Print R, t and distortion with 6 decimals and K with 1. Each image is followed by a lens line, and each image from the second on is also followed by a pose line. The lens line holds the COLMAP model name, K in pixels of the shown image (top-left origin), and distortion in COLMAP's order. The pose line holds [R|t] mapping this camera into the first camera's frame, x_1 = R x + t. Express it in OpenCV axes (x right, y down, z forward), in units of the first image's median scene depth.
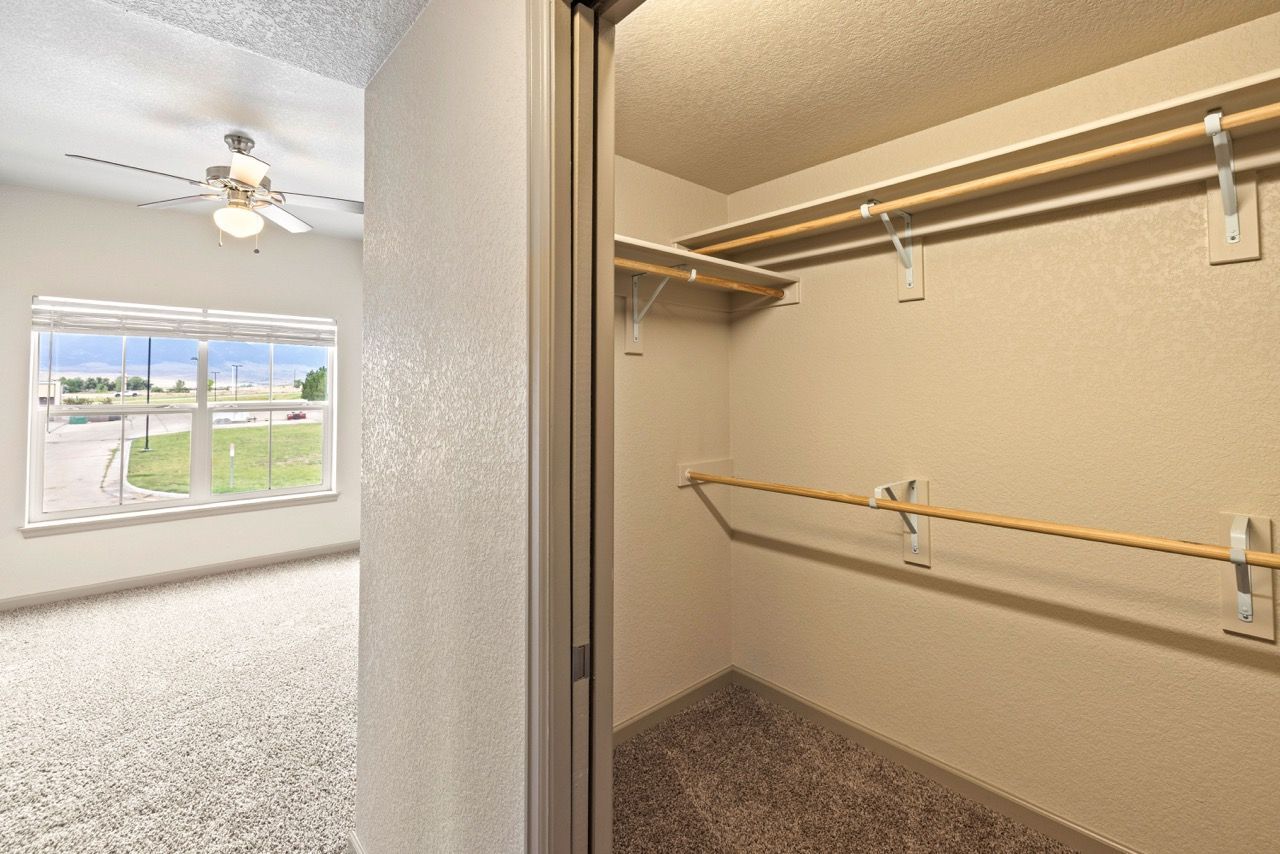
lens RADIAL K [[555.6, 0, 639.3], [0, 555.6, 371.8], [0, 0, 1]] dist [0.000973, -0.000154]
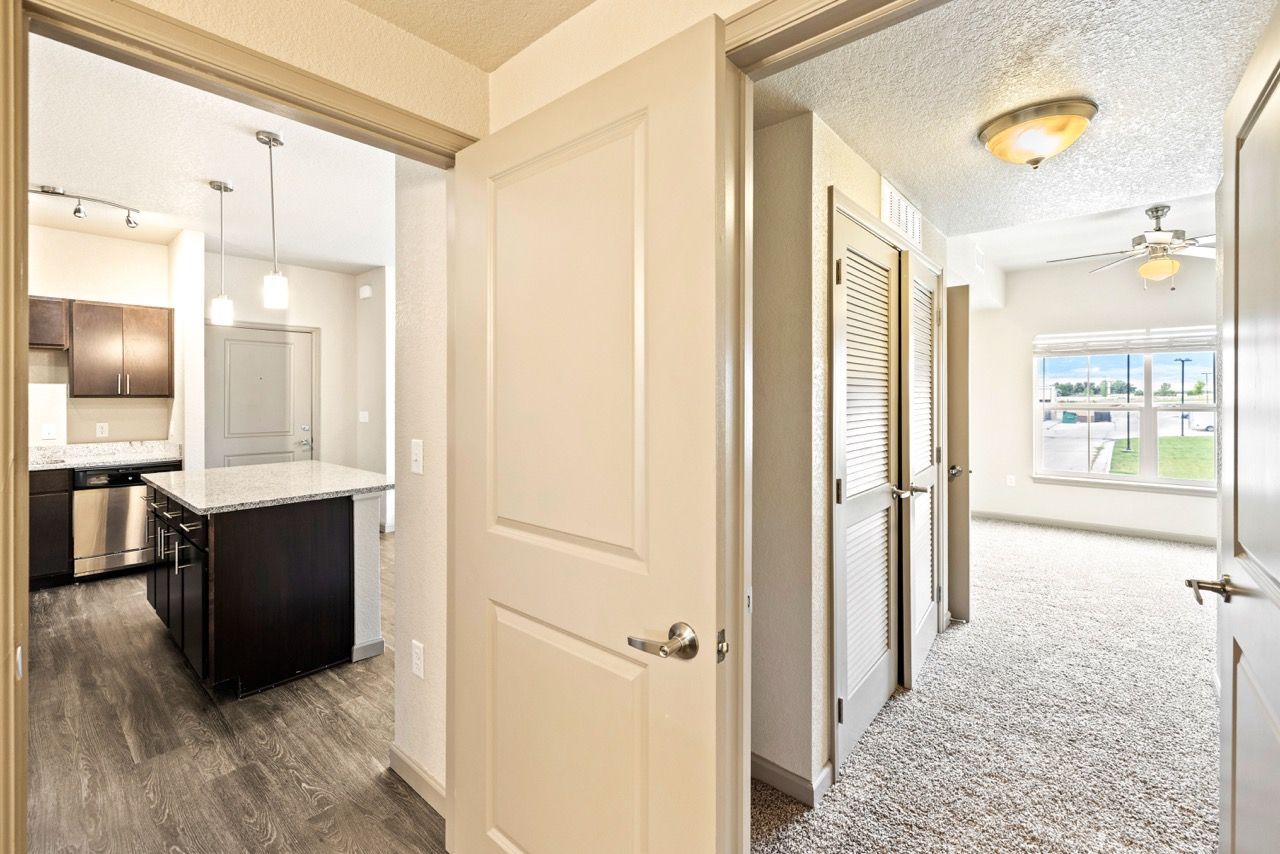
lens RADIAL K [[552.6, 0, 632.9], [0, 552.6, 395.7], [0, 0, 1]] dist [0.002354, 0.000129]
pose [[0.113410, 0.001651, -0.993547, 0.332133], [0.034932, 0.999374, 0.005648, -0.009180], [0.992934, -0.035347, 0.113282, -0.305506]]
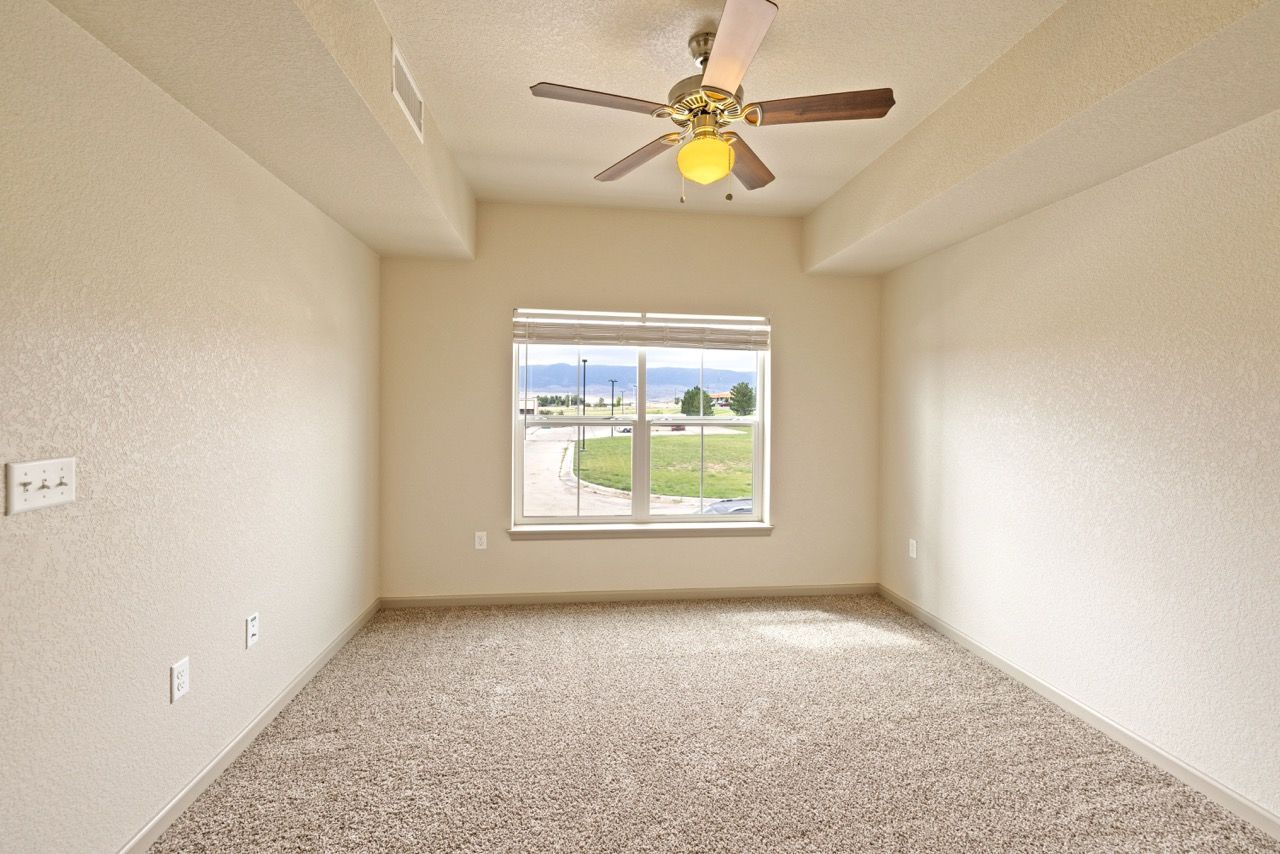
lens RADIAL K [[545.2, 0, 637.8], [0, 545.2, 410.0], [0, 0, 1]] dist [0.001319, 0.000144]
pose [[0.812159, 0.013288, -0.583285, -0.259667], [0.008453, 0.999368, 0.034537, 0.016054], [0.583375, -0.032980, 0.811533, 0.256791]]
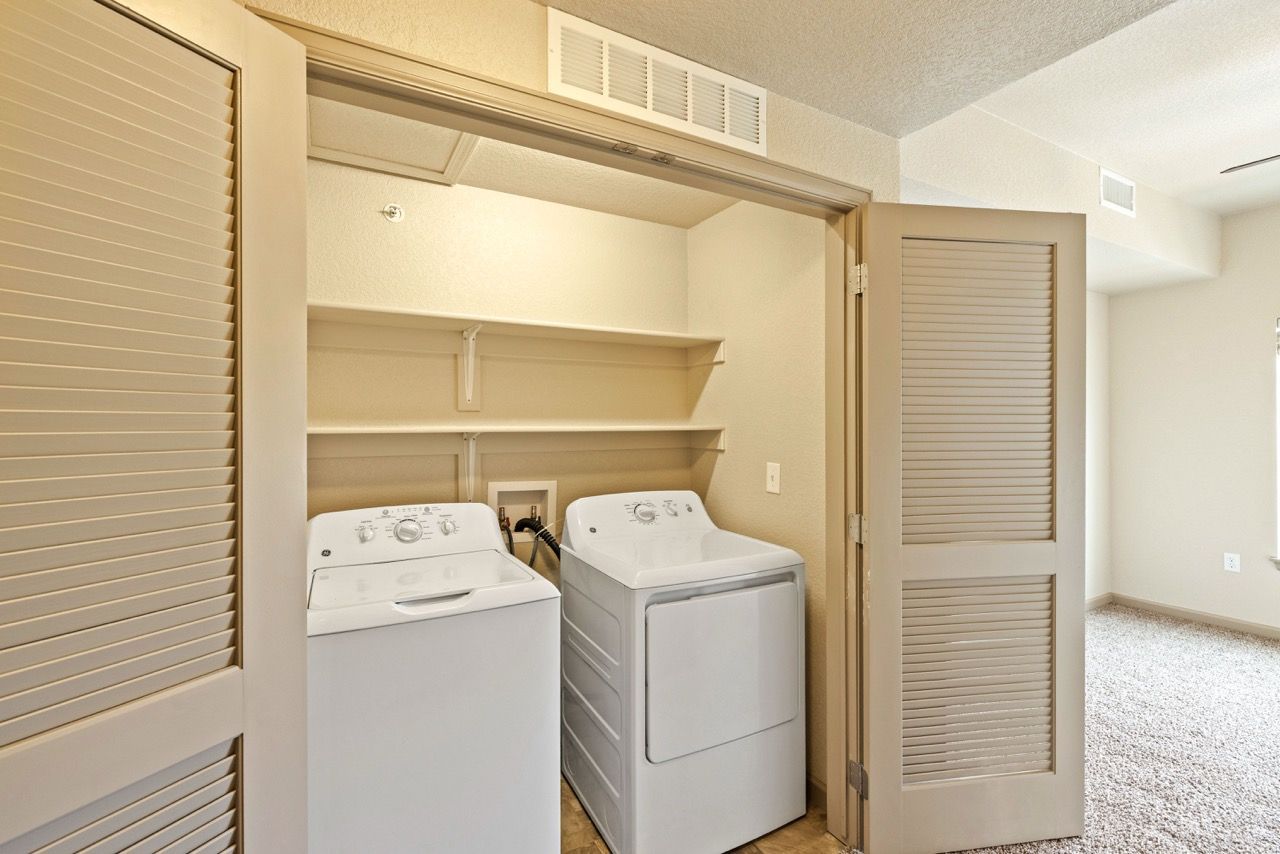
lens RADIAL K [[561.7, 0, 640.0], [0, 561.7, 427.0], [0, 0, 1]] dist [-0.000680, -0.000368]
pose [[-0.227216, 0.007028, -0.973819, 0.080849], [0.038962, 0.999239, -0.001879, 0.008087], [0.973065, -0.038369, -0.227316, 0.124550]]
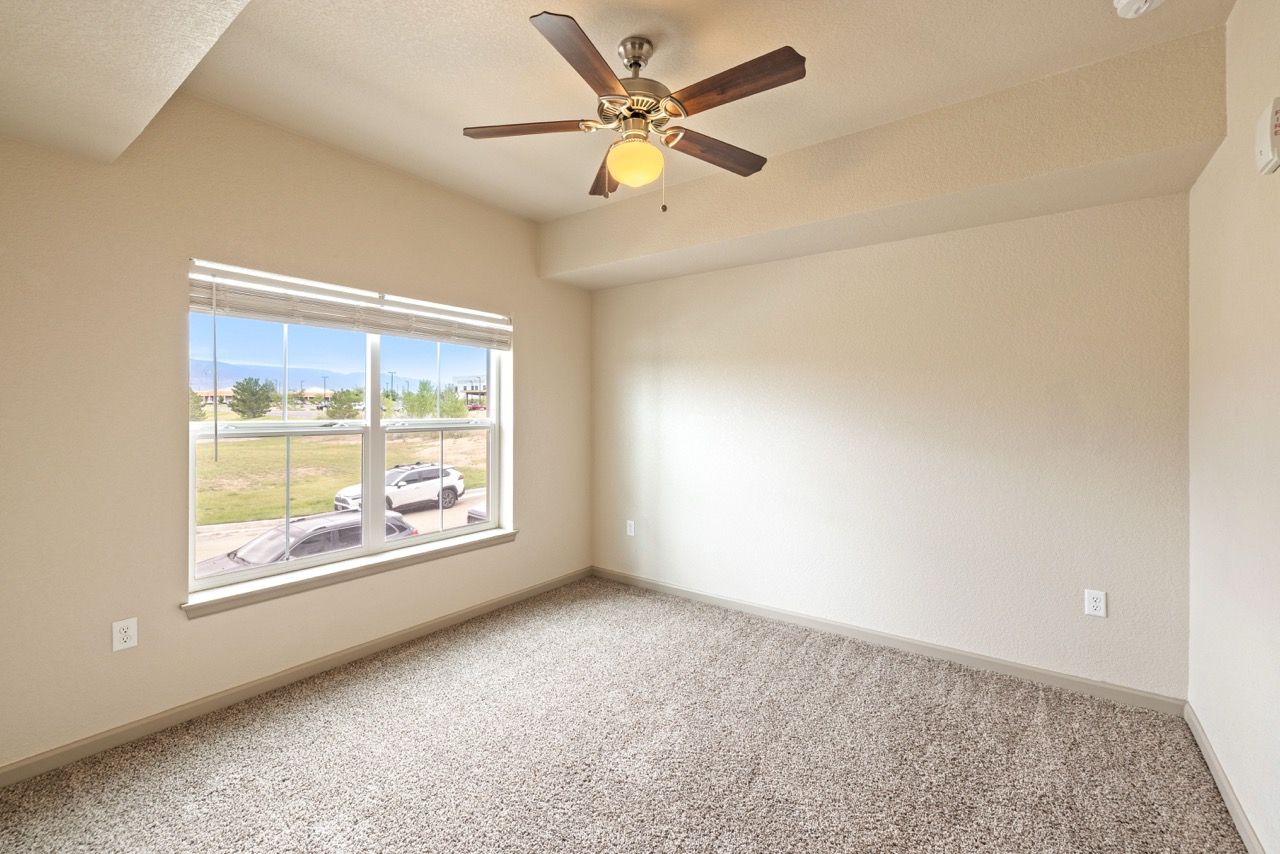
lens RADIAL K [[548.7, 0, 635.7], [0, 548.7, 407.5], [0, 0, 1]] dist [0.000188, -0.000016]
pose [[0.981081, 0.005948, 0.193506, -0.585823], [-0.011759, 0.999513, 0.028894, 0.014091], [-0.193240, -0.030623, 0.980674, 0.207792]]
